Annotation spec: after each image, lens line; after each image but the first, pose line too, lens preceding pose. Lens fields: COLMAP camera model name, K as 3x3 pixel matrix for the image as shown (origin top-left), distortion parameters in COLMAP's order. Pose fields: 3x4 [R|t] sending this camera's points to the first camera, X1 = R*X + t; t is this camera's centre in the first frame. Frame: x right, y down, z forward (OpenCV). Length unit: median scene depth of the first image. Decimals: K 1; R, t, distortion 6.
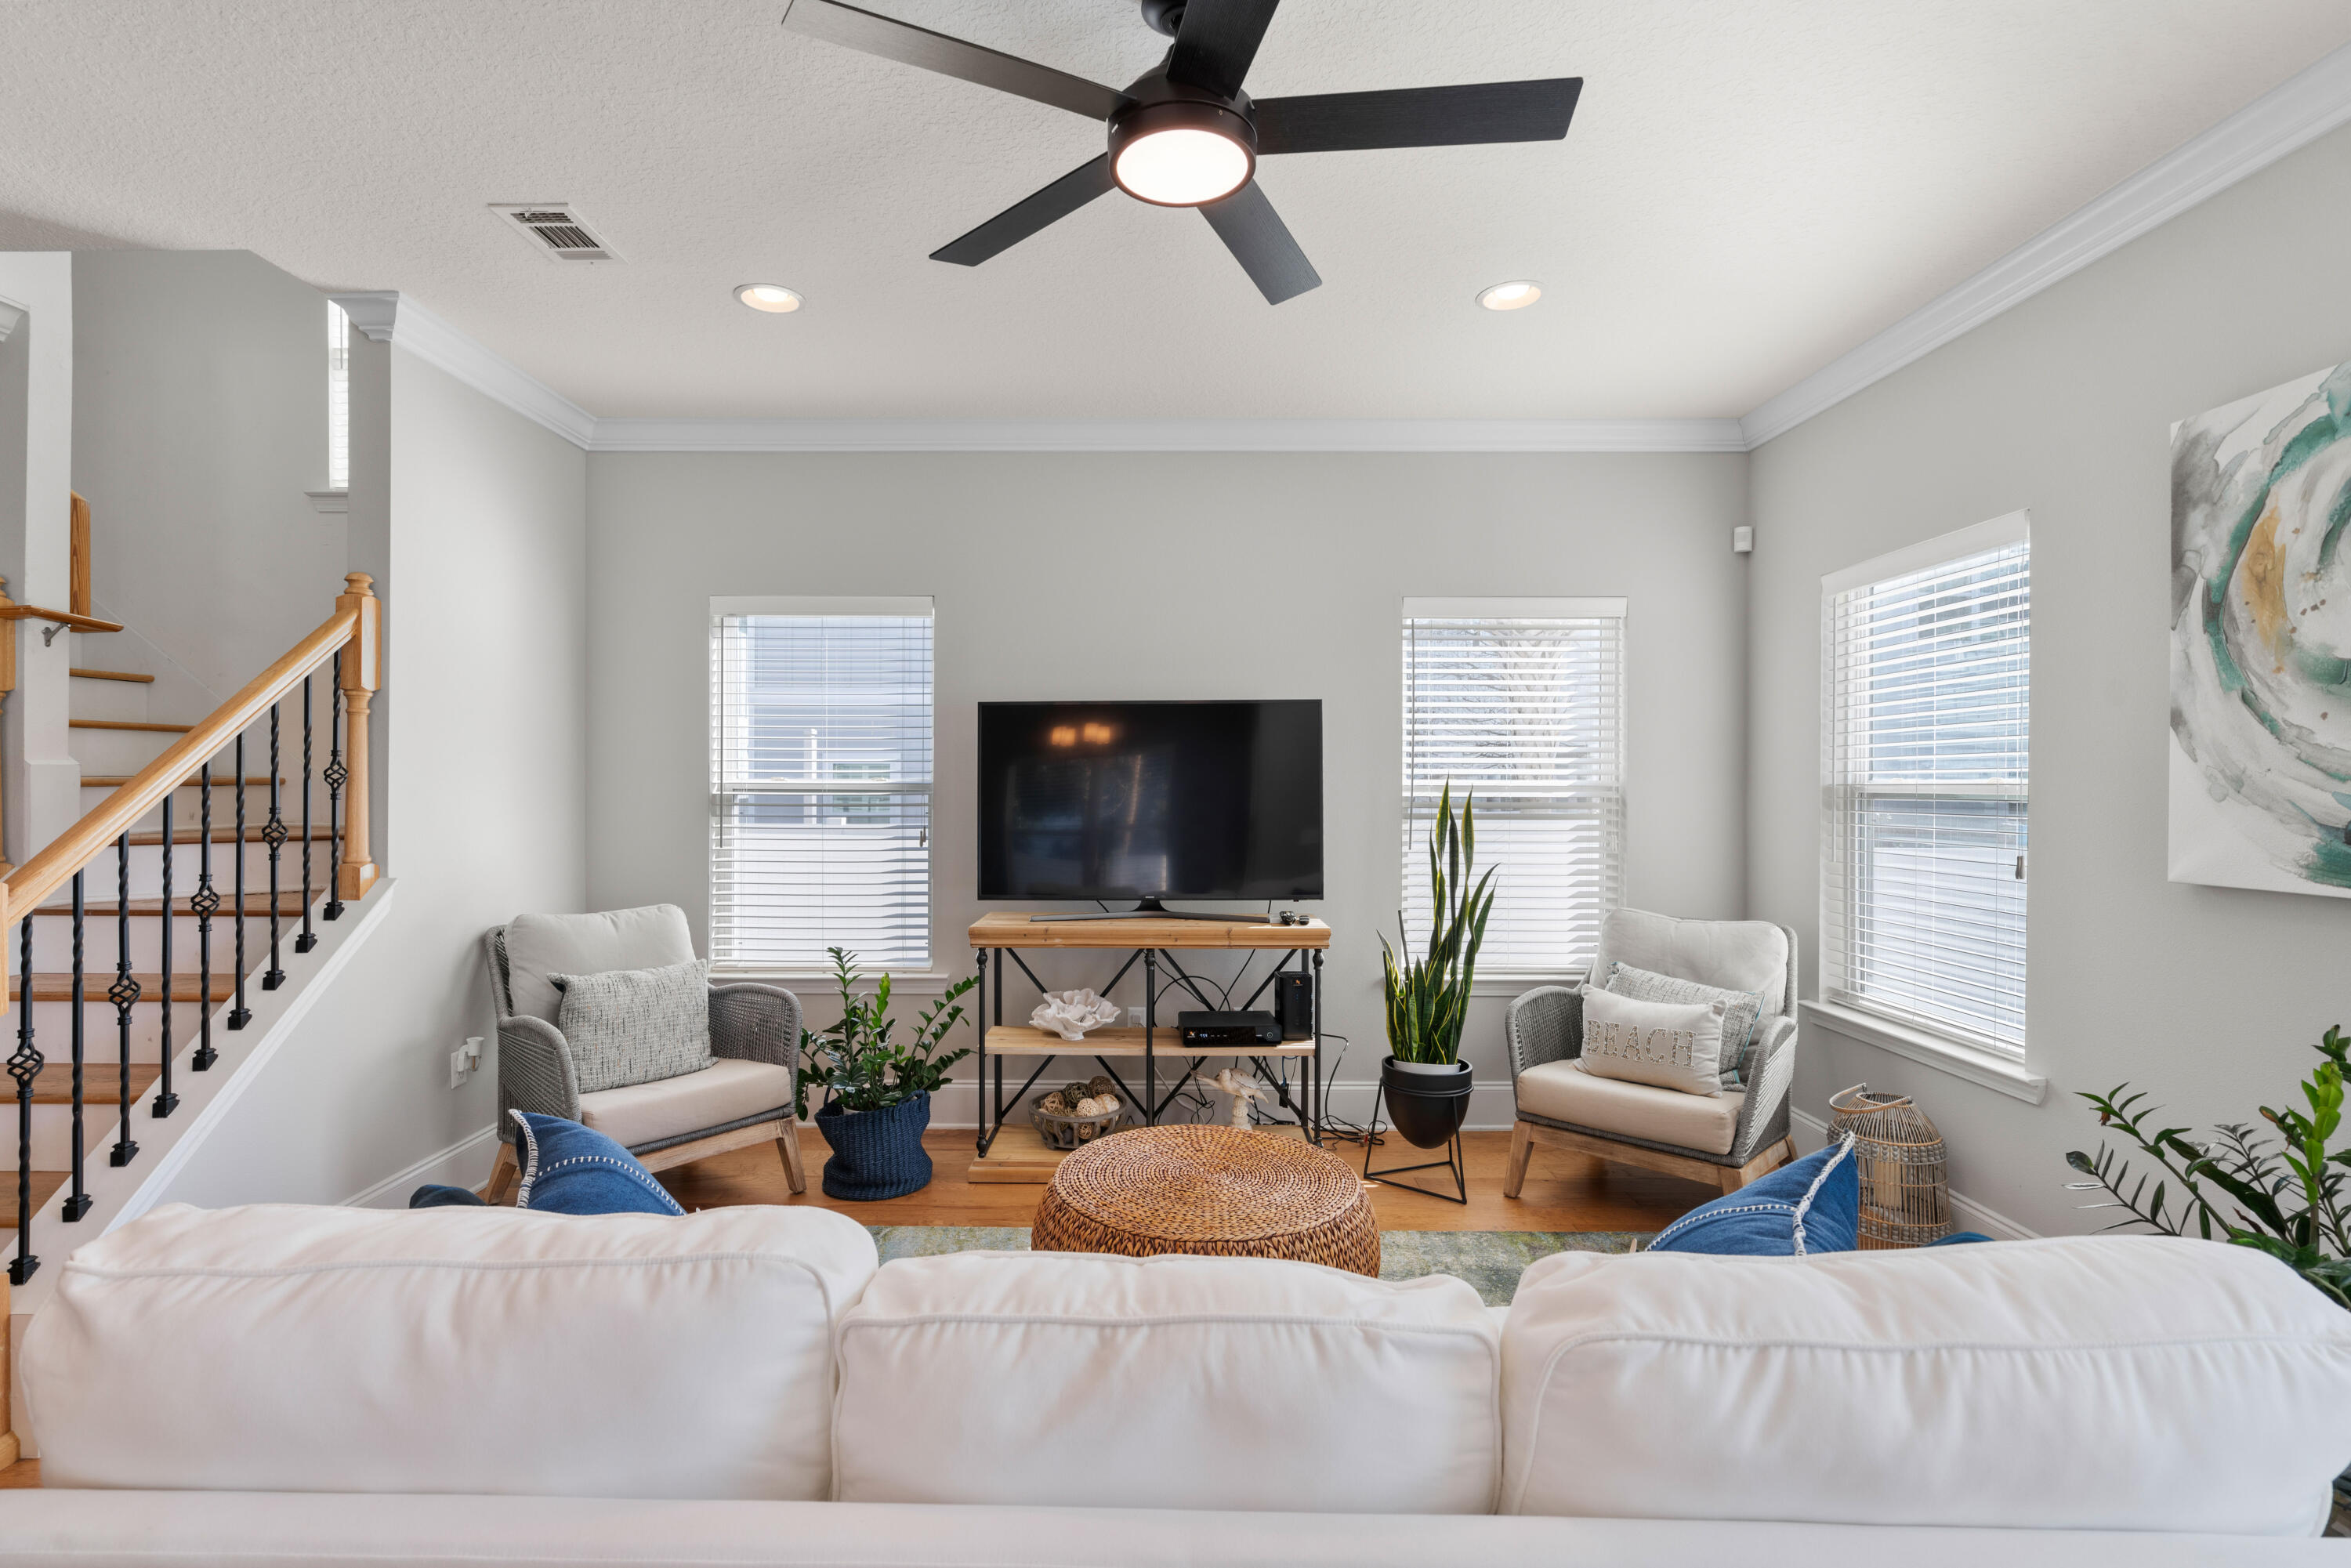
lens RADIAL K [[1062.3, 0, 1164.1], [0, 1062.3, 778.9], [0, 0, 1]] dist [-0.010086, 0.004185]
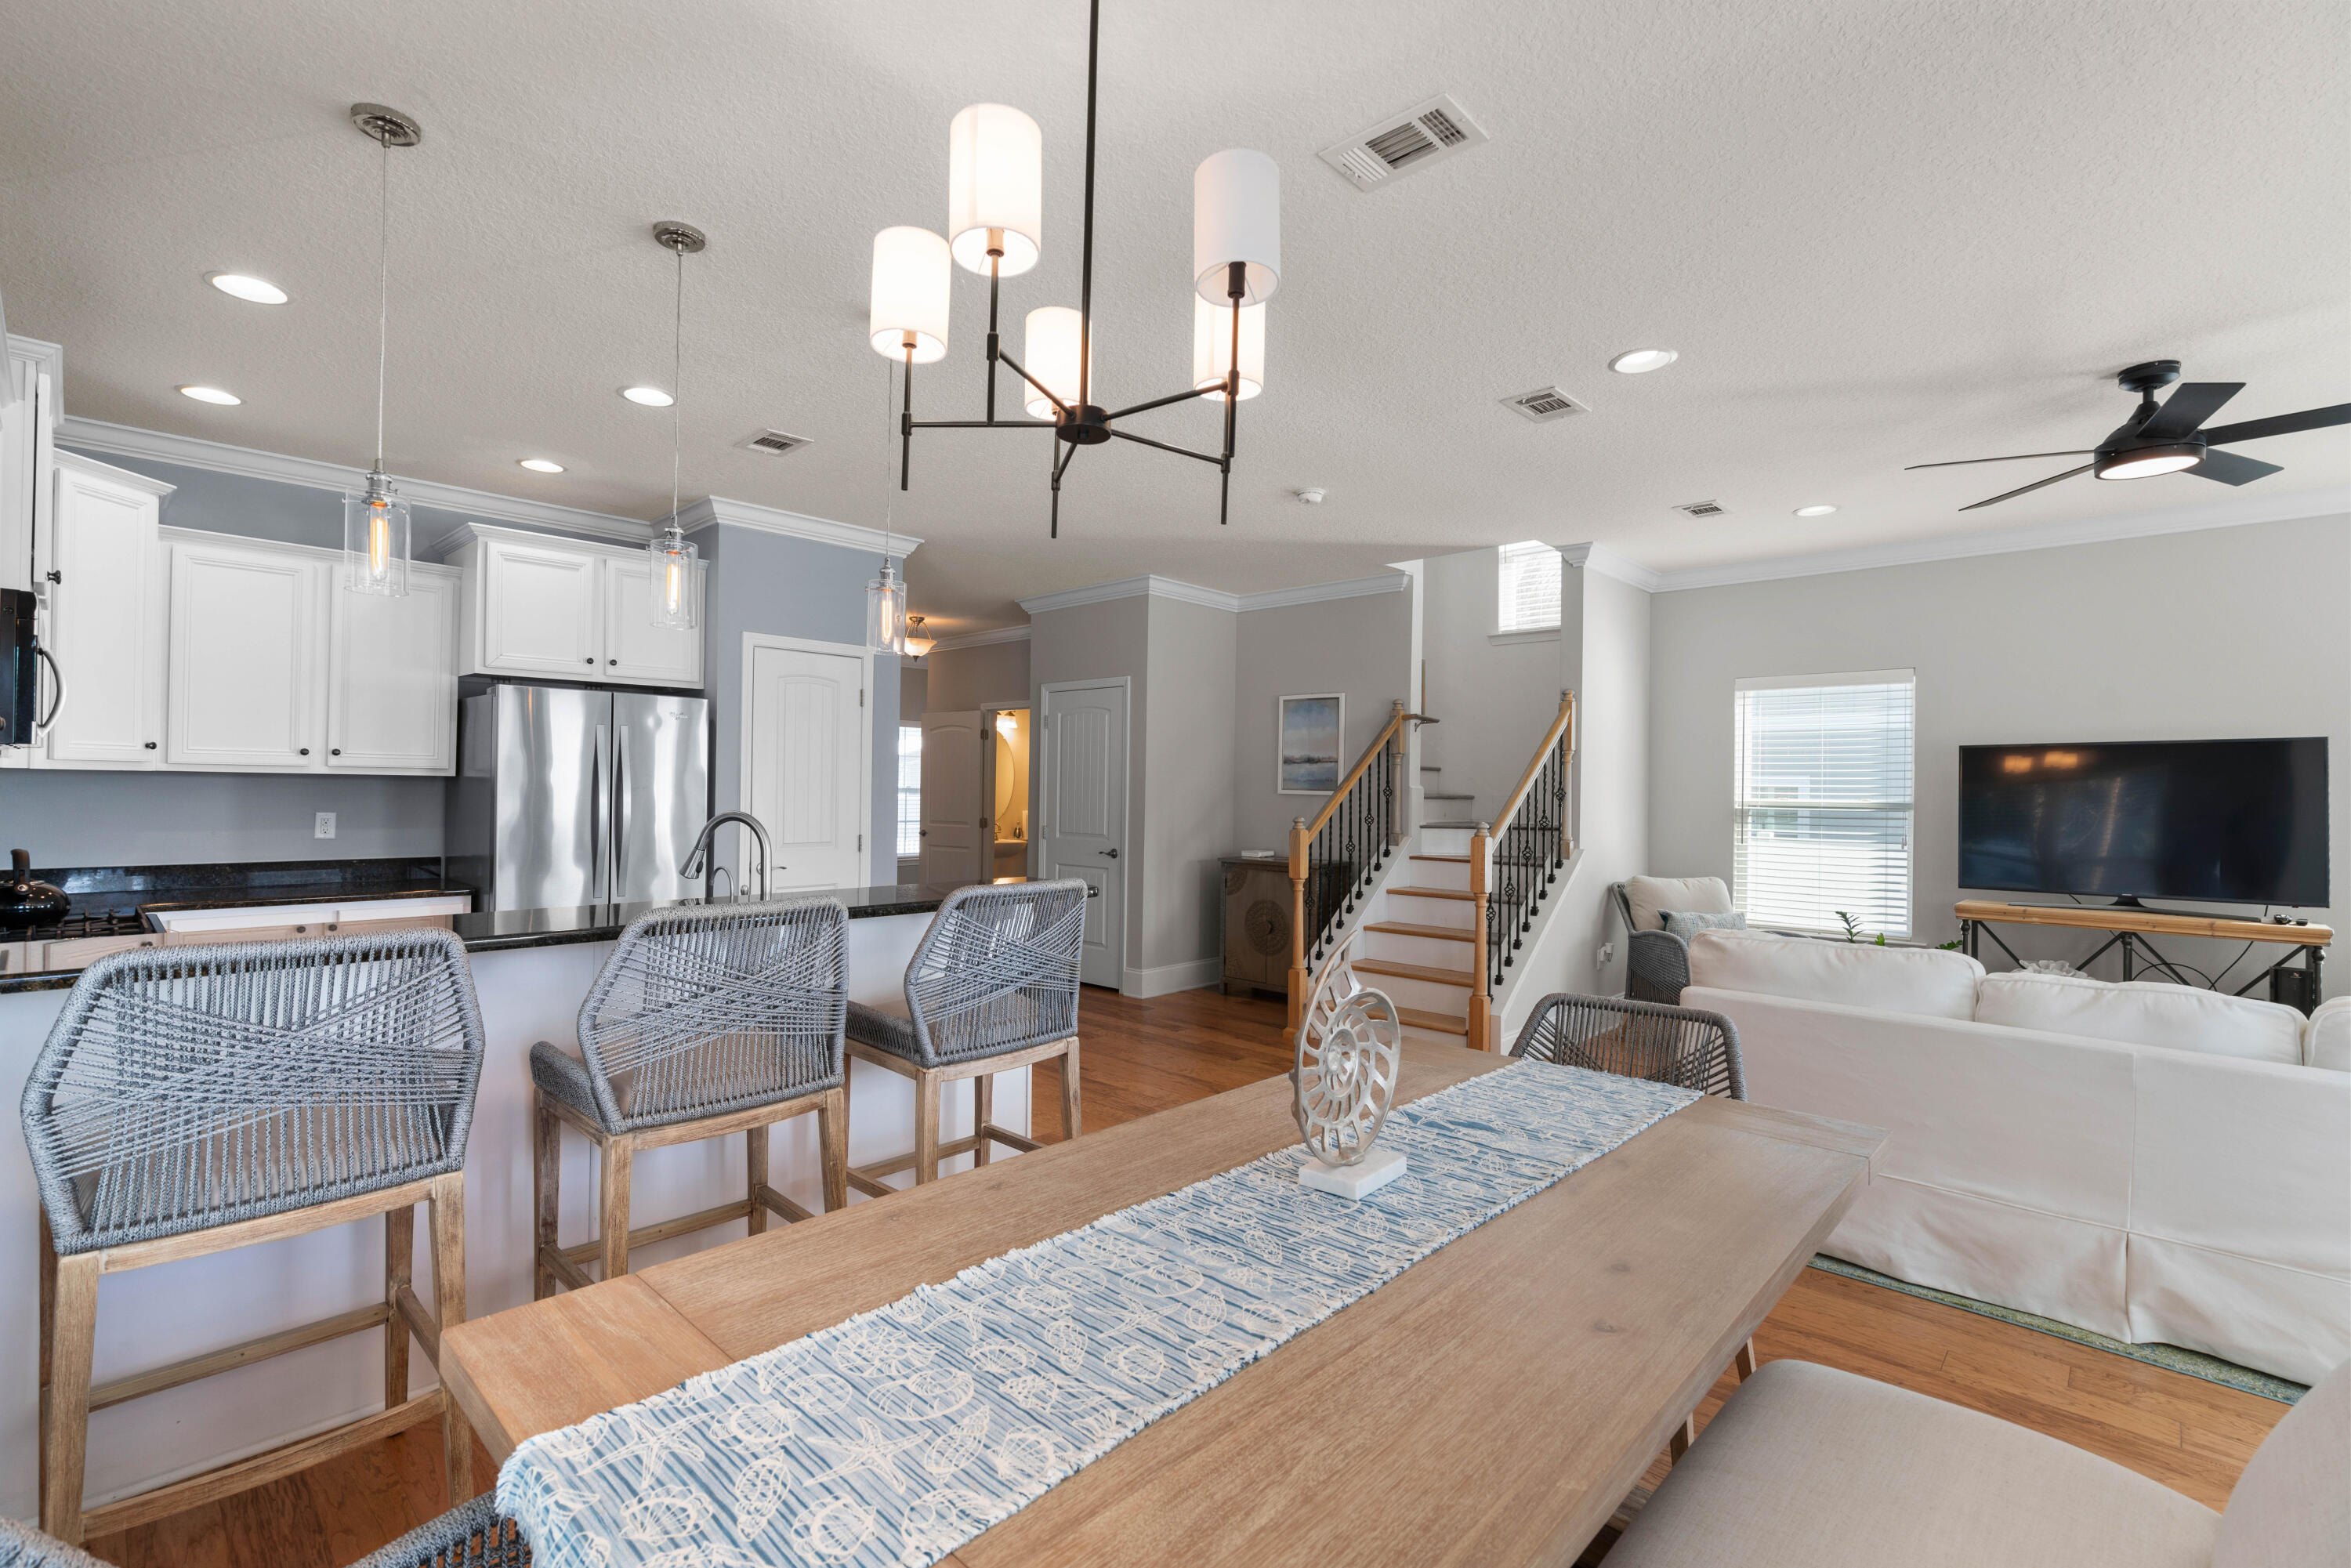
lens RADIAL K [[1062.3, 0, 1152.1], [0, 1062.3, 776.8], [0, 0, 1]] dist [-0.010086, 0.004185]
pose [[0.721552, -0.003180, -0.692353, 0.022125], [-0.011548, 0.999795, -0.016627, 0.004527], [0.692264, 0.019992, 0.721368, -0.771951]]
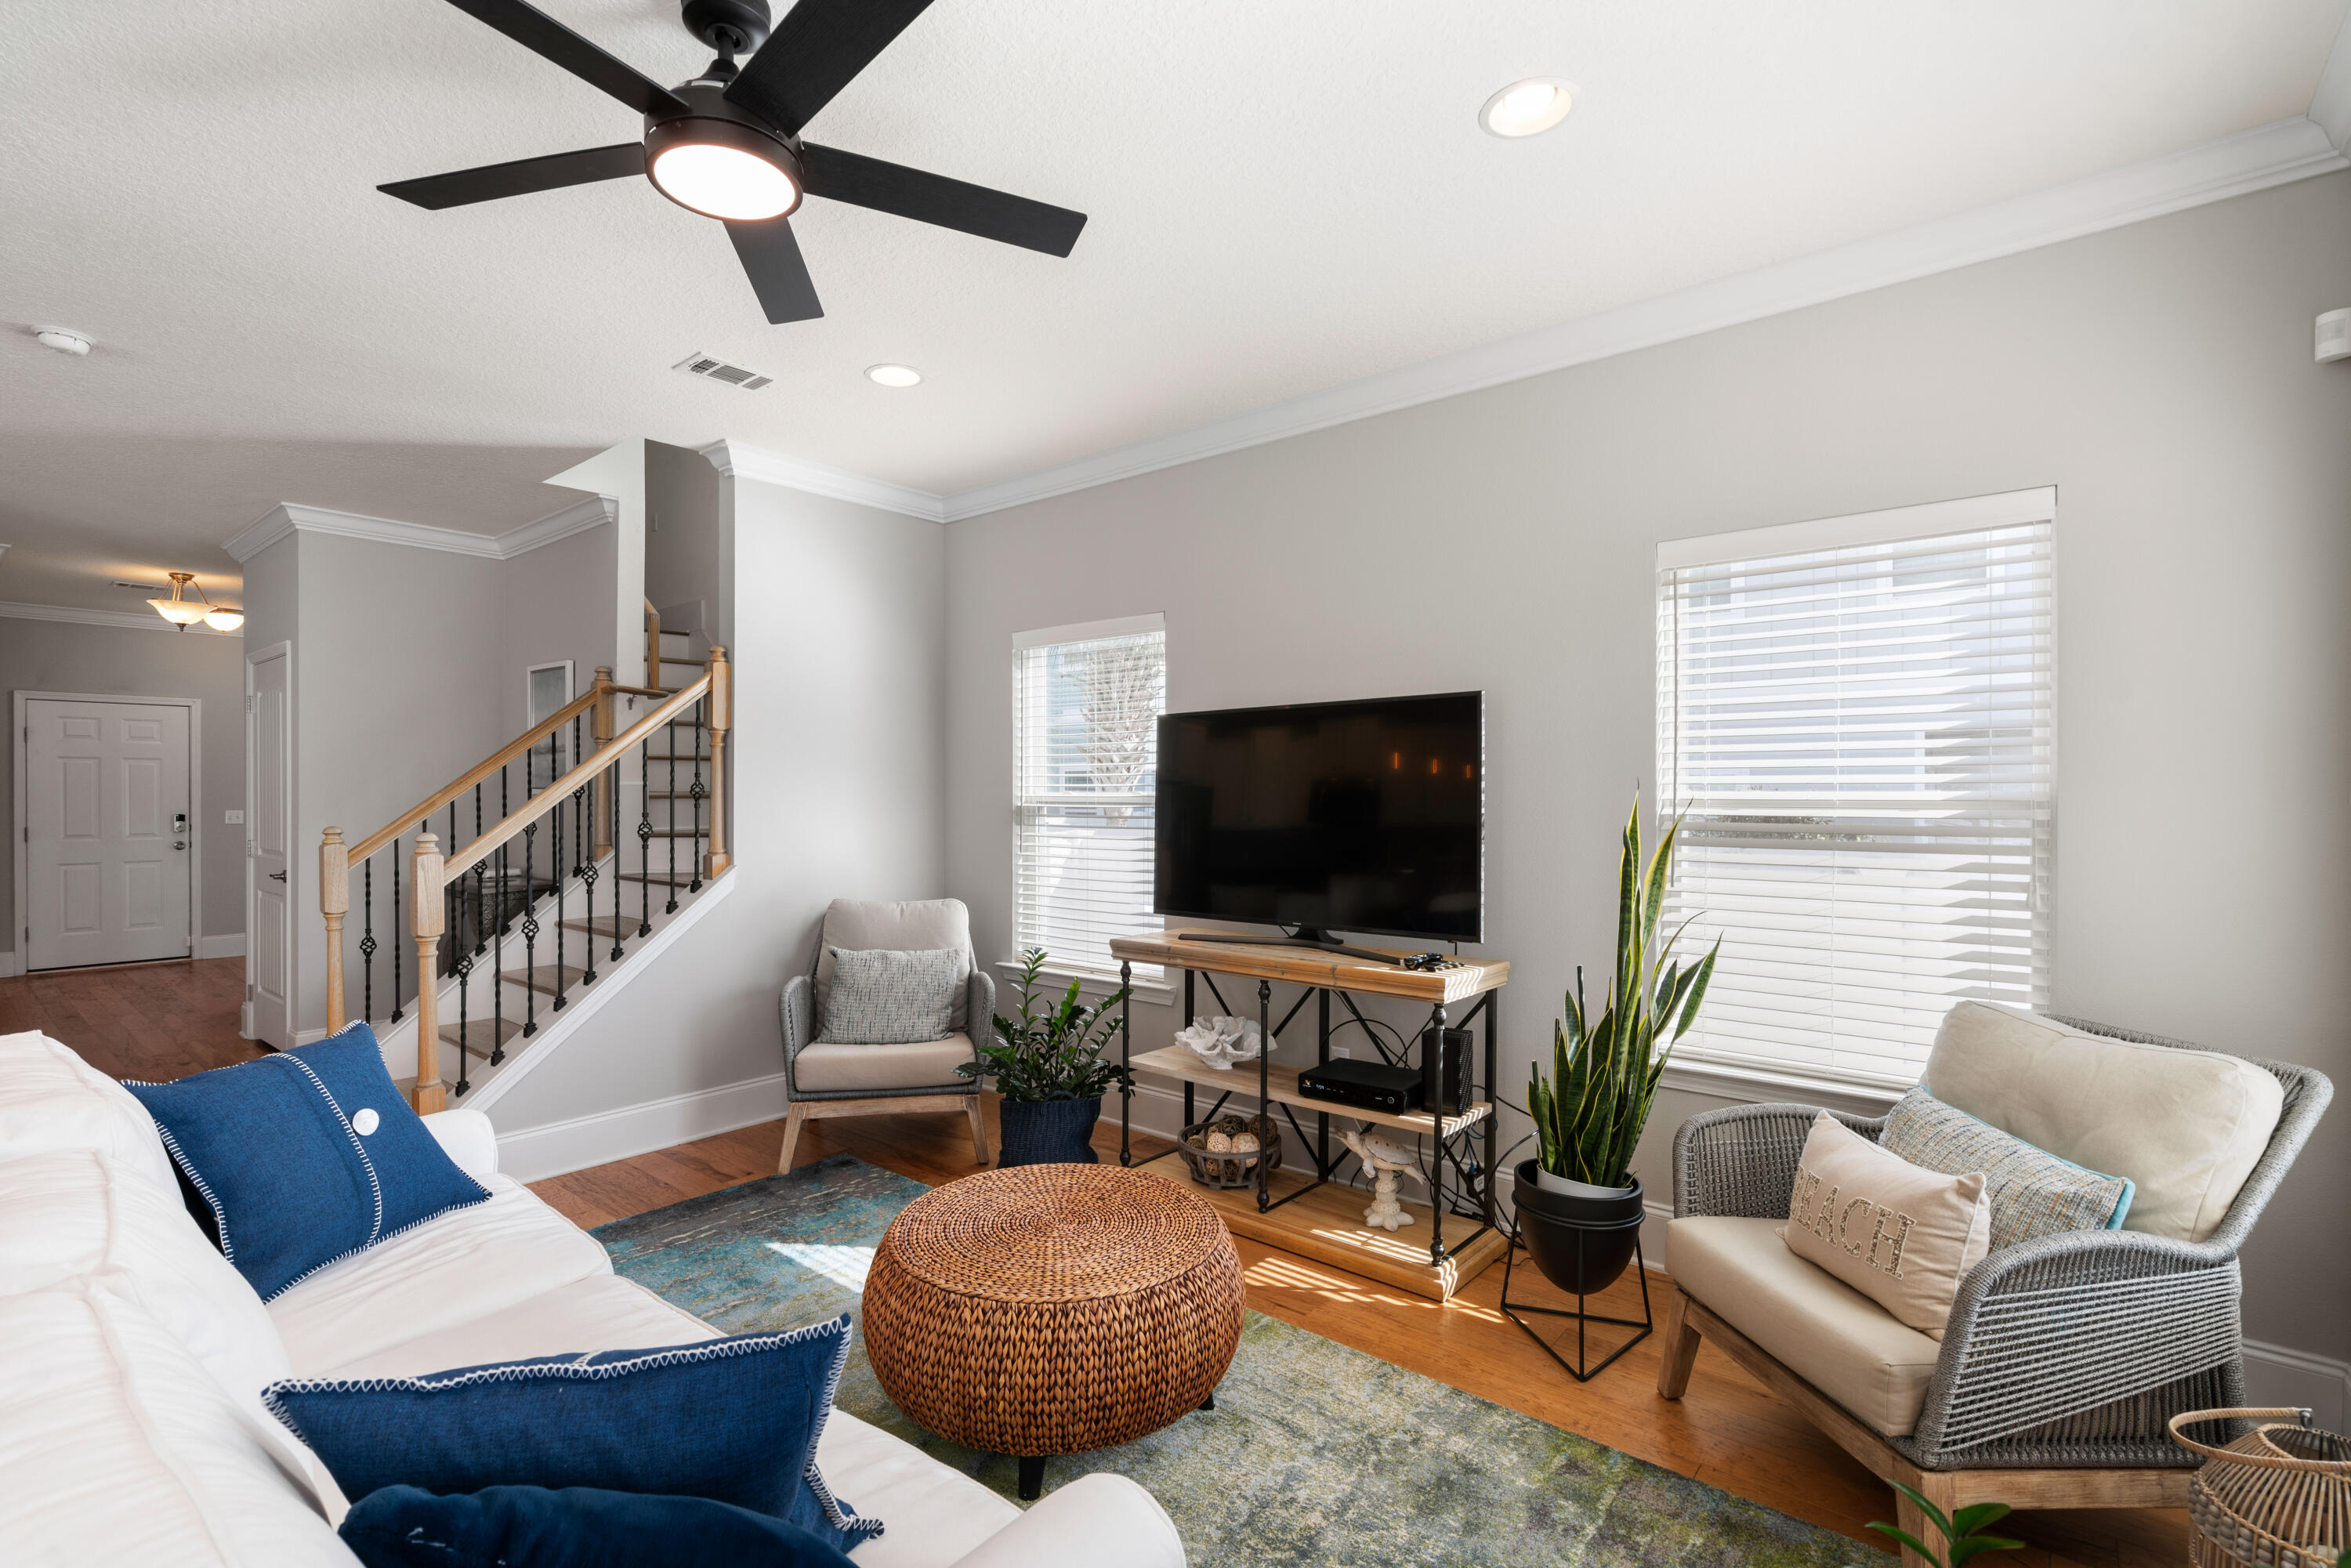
lens RADIAL K [[1062.3, 0, 1161.3], [0, 1062.3, 794.5], [0, 0, 1]] dist [-0.010086, 0.004185]
pose [[0.768183, -0.001811, -0.640228, 0.497827], [0.002642, 0.999996, 0.000341, 0.002081], [0.640225, -0.001954, 0.768185, 0.253584]]
